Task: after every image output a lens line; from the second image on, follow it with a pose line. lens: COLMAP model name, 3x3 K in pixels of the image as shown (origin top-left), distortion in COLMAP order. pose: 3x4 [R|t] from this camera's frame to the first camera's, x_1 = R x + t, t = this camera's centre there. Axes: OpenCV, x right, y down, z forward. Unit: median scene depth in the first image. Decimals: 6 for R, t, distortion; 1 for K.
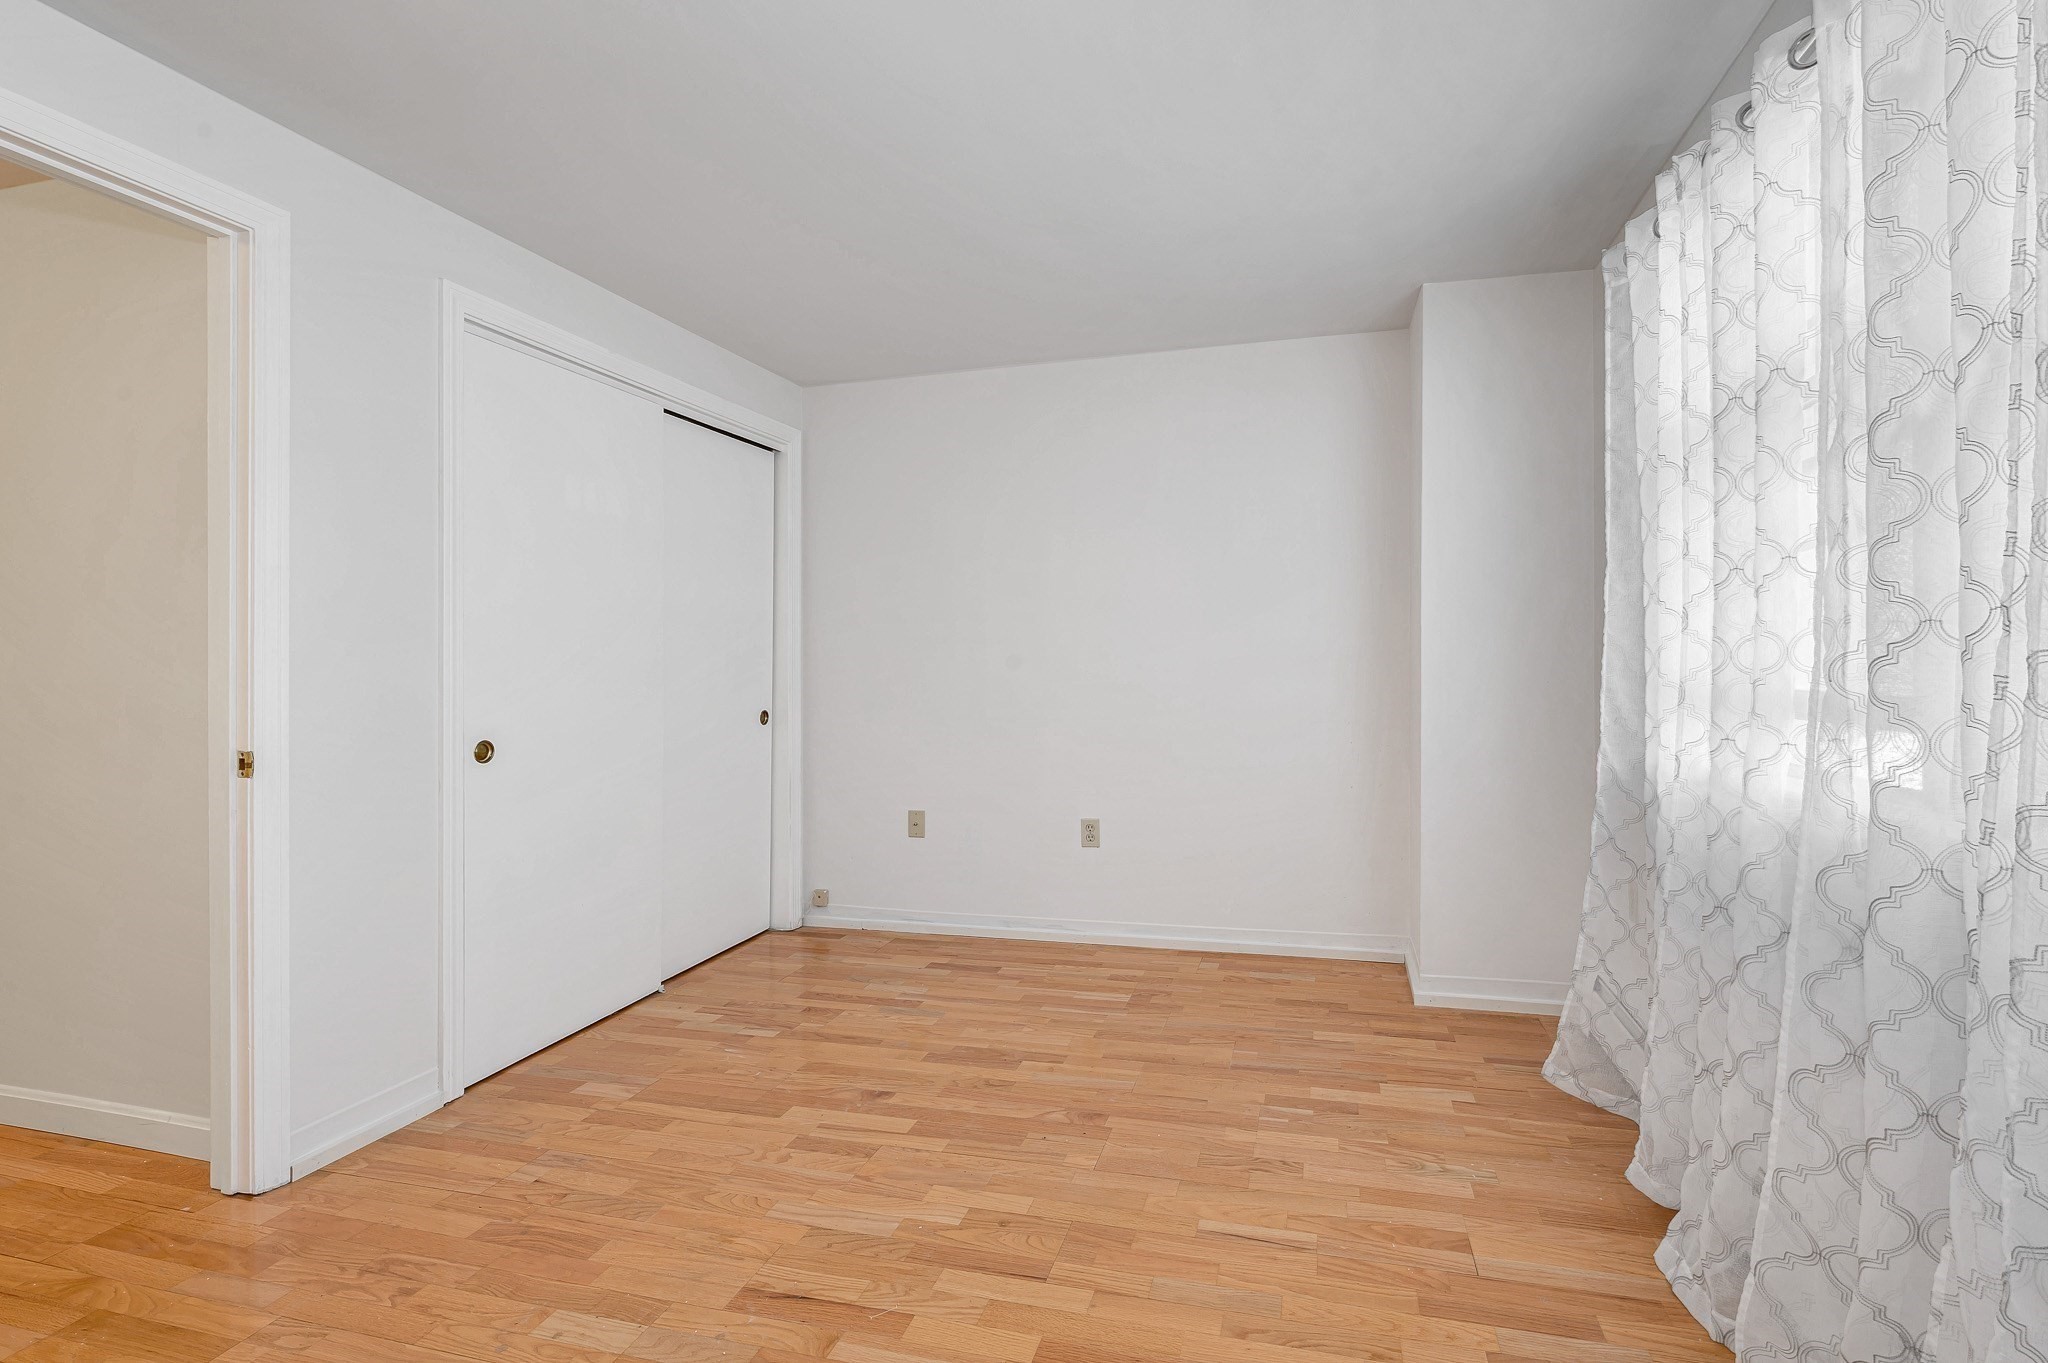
lens RADIAL K [[925.4, 0, 1024.0], [0, 925.4, 681.5], [0, 0, 1]] dist [0.001131, -0.000380]
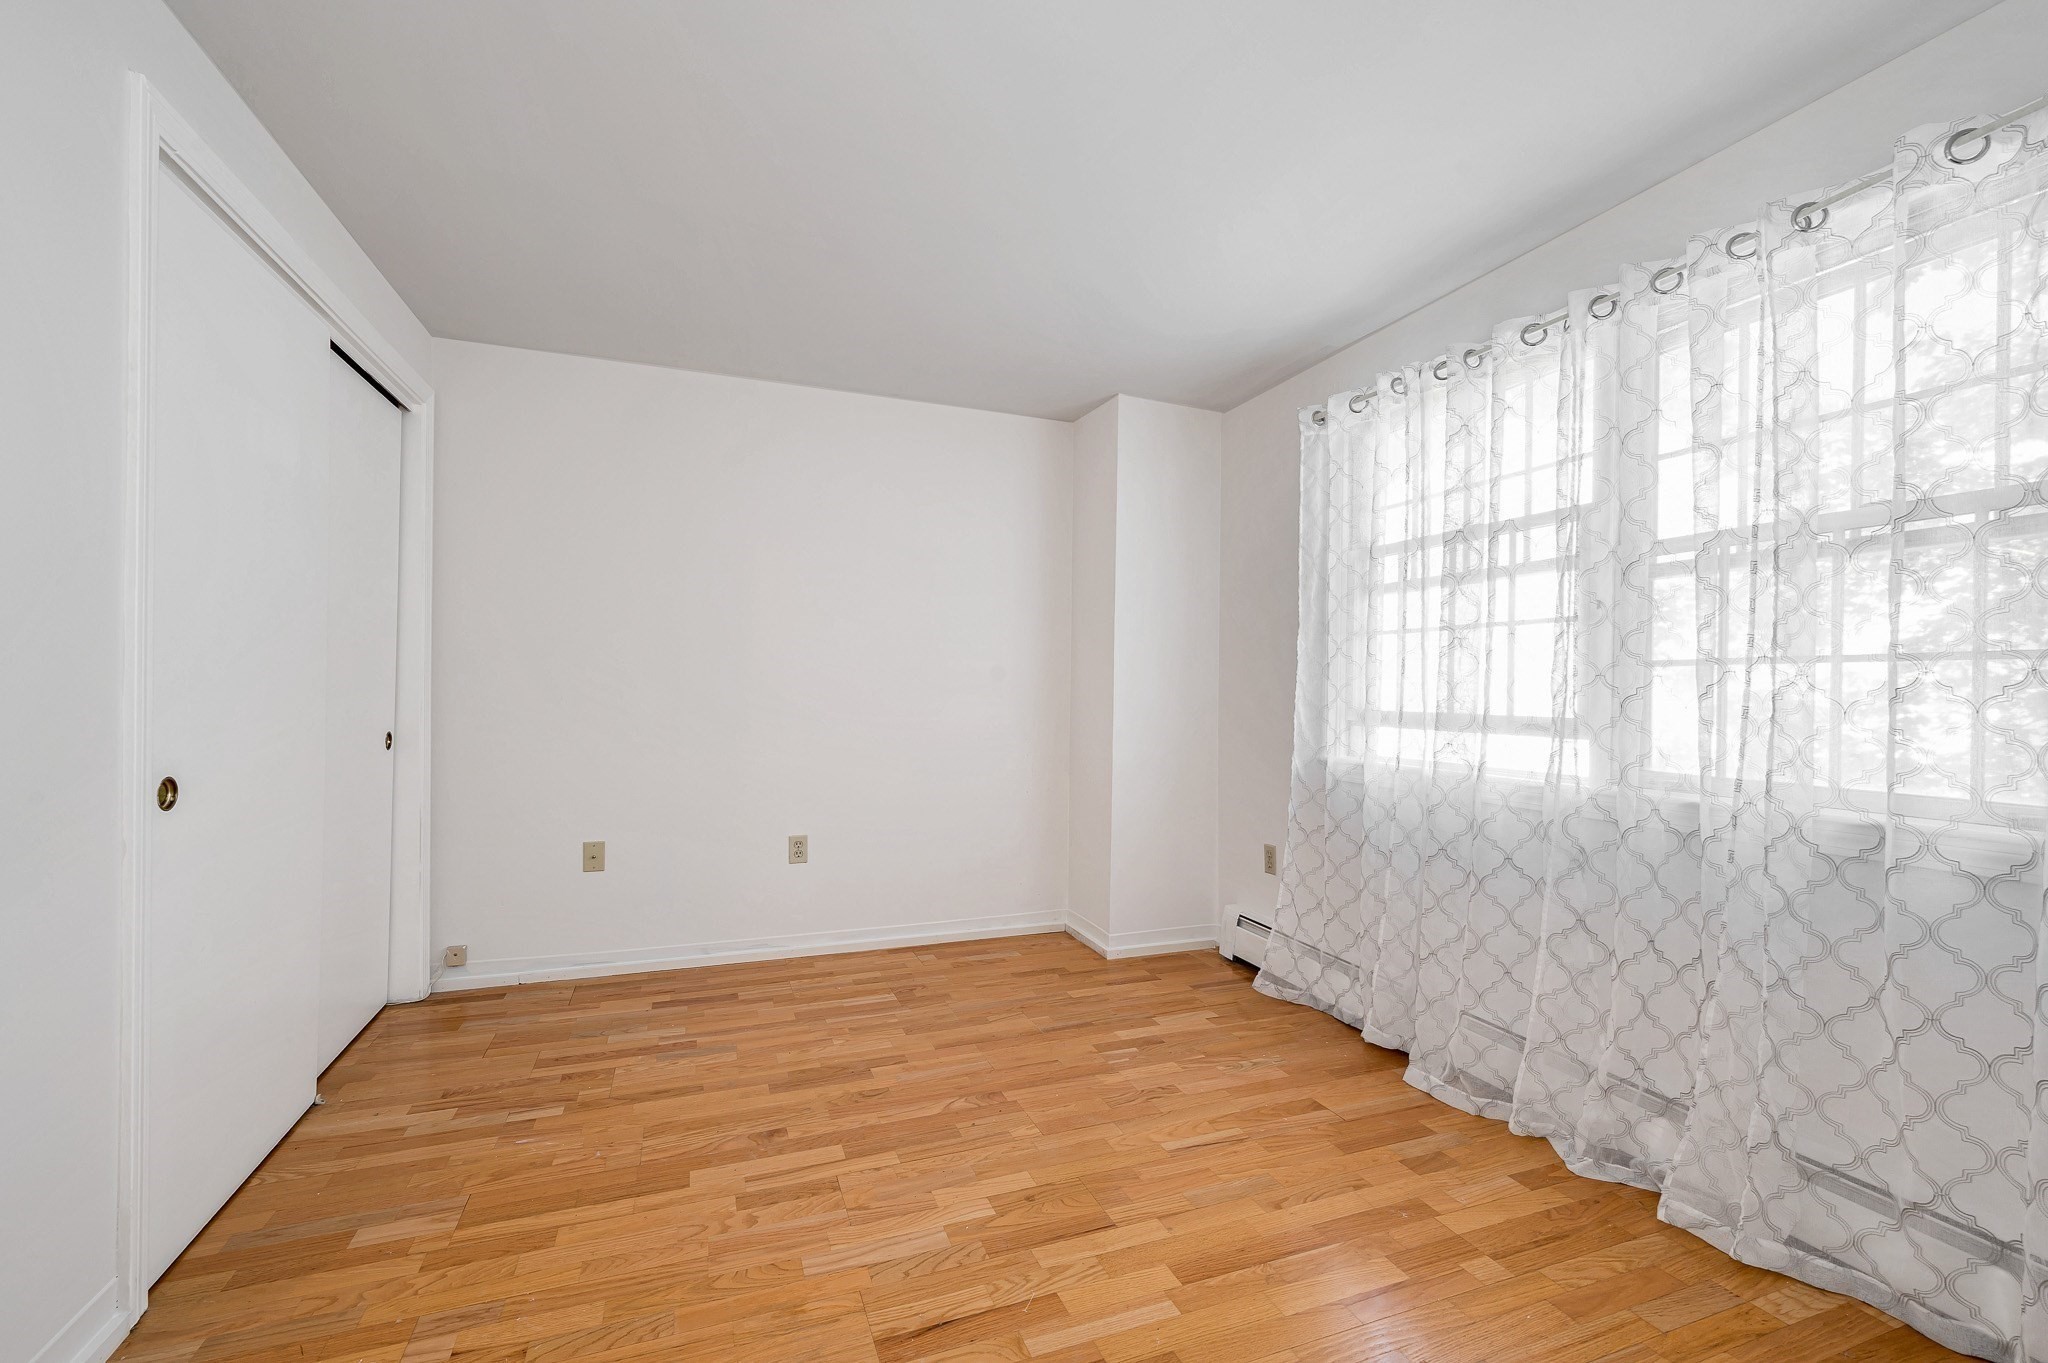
lens RADIAL K [[858.6, 0, 1020.3], [0, 858.6, 709.3], [0, 0, 1]] dist [0.001494, -0.000484]
pose [[0.817950, 0.008566, 0.575225, -0.433115], [-0.012493, 0.999918, 0.002875, 0.004691], [-0.575154, -0.009538, 0.817990, 0.129593]]
